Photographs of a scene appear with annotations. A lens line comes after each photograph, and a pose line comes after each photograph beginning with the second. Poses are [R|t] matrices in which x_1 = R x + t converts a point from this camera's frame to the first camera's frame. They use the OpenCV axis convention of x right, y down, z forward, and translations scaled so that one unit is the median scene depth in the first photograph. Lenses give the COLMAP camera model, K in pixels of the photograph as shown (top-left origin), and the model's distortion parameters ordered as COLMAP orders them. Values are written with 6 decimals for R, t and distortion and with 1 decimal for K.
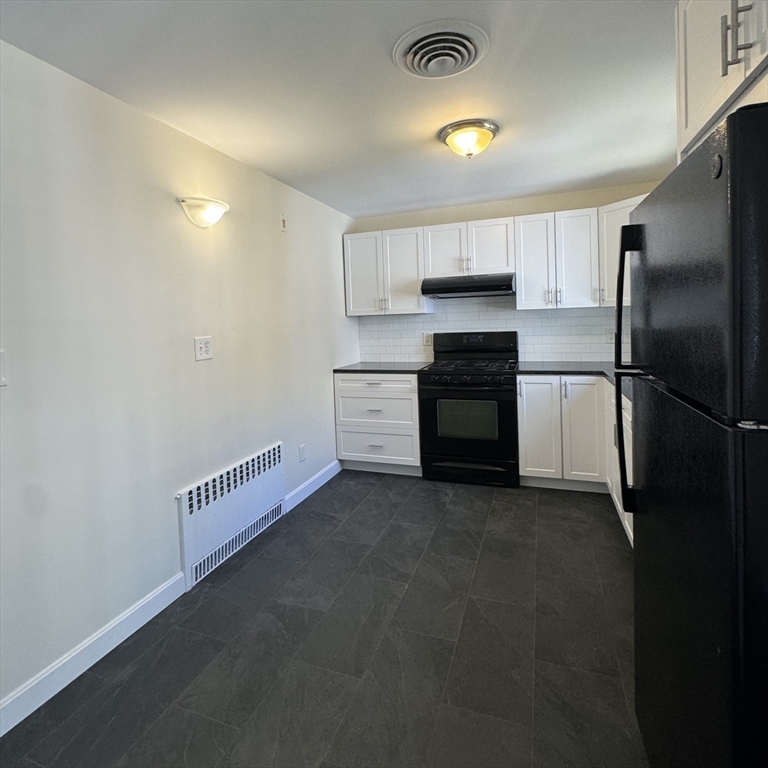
lens RADIAL K [[432.3, 0, 390.6], [0, 432.3, 334.7], [0, 0, 1]] dist [-0.001119, -0.000583]
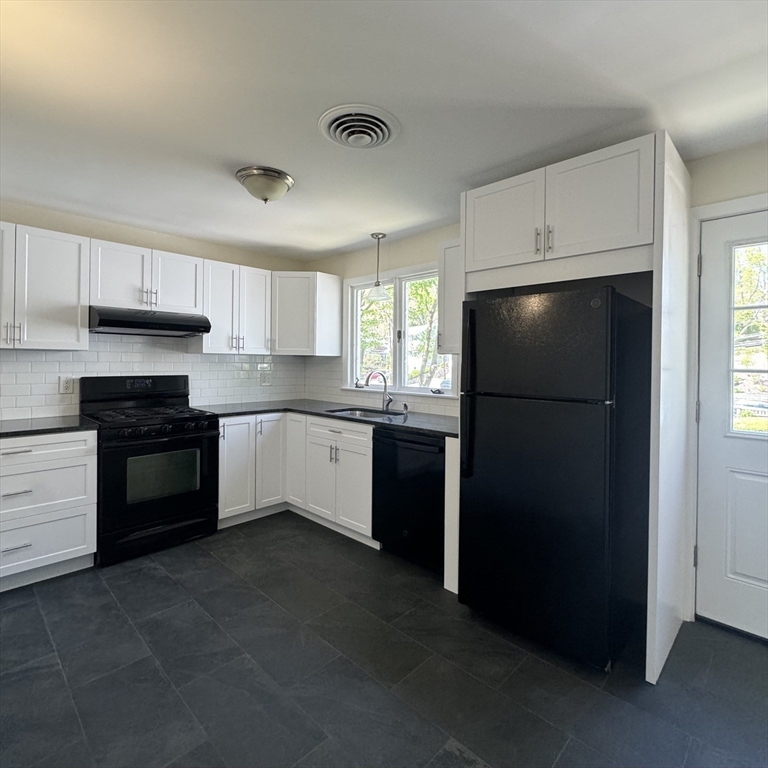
lens RADIAL K [[421.1, 0, 384.8], [0, 421.1, 365.6], [0, 0, 1]] dist [0.000658, -0.000858]
pose [[0.407788, 0.032352, 0.912503, -0.433395], [0.012524, 0.999080, -0.041018, 0.016400], [-0.912991, 0.028154, 0.407008, 0.245596]]
